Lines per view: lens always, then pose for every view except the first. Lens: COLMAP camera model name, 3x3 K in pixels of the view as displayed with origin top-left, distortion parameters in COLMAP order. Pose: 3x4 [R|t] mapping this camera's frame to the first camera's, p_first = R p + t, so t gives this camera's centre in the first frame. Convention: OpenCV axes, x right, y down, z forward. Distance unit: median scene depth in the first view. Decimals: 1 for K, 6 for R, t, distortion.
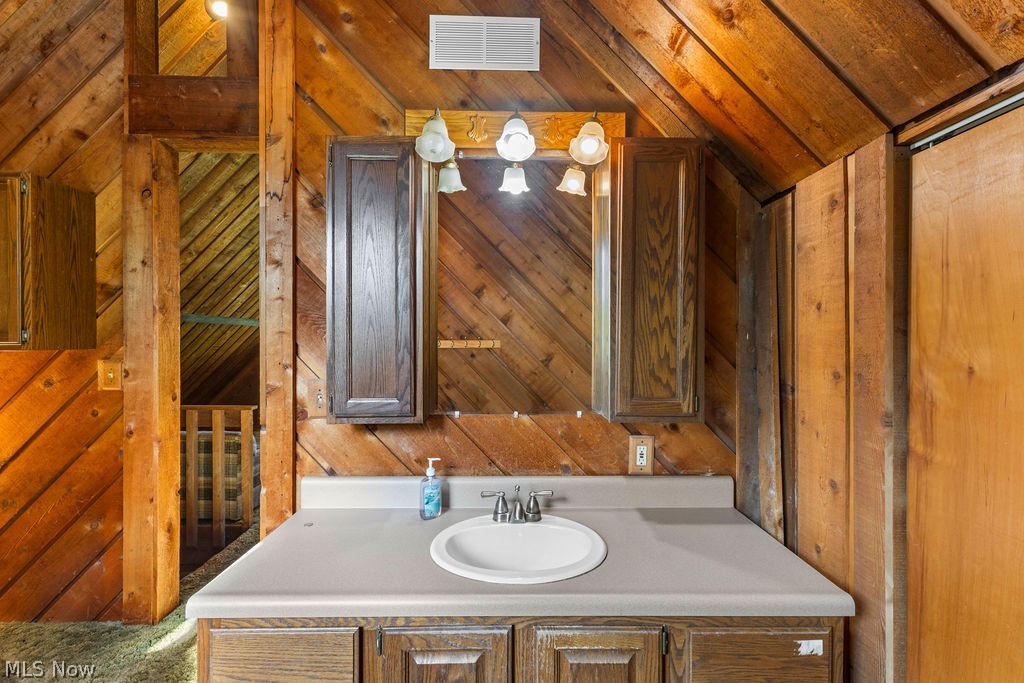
lens RADIAL K [[441.5, 0, 513.2], [0, 441.5, 343.7], [0, 0, 1]] dist [0.010784, -0.003675]
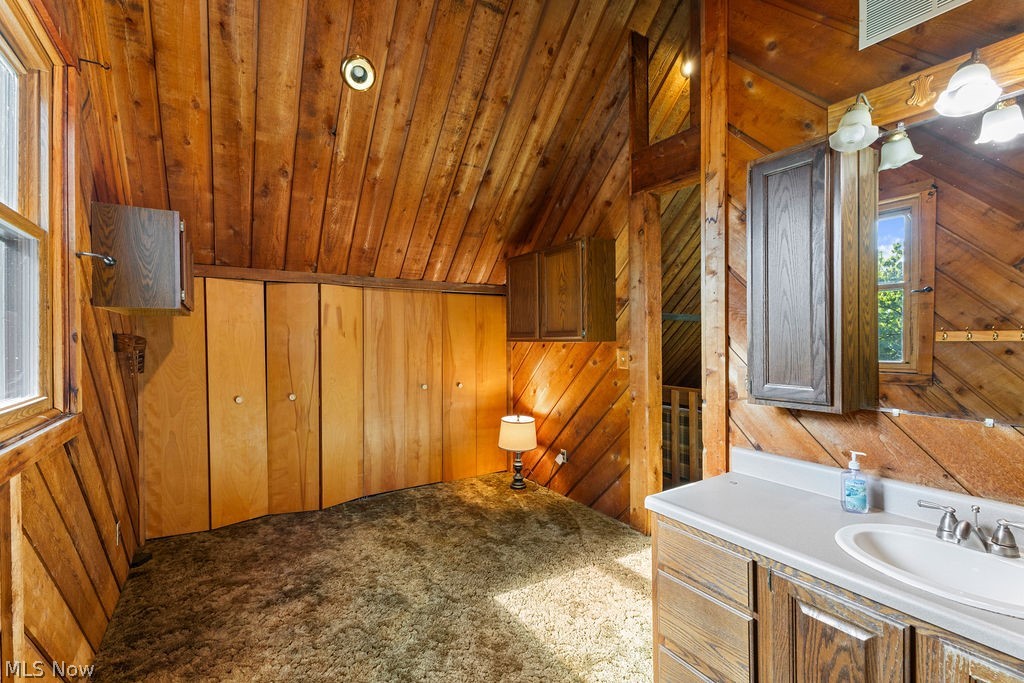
lens RADIAL K [[441.5, 0, 512.2], [0, 441.5, 339.6], [0, 0, 1]] dist [0.010784, -0.003675]
pose [[0.532603, -0.002149, -0.846363, 0.227835], [0.004916, 0.999988, 0.000554, 0.004949], [0.846351, -0.004456, 0.532607, -0.159502]]
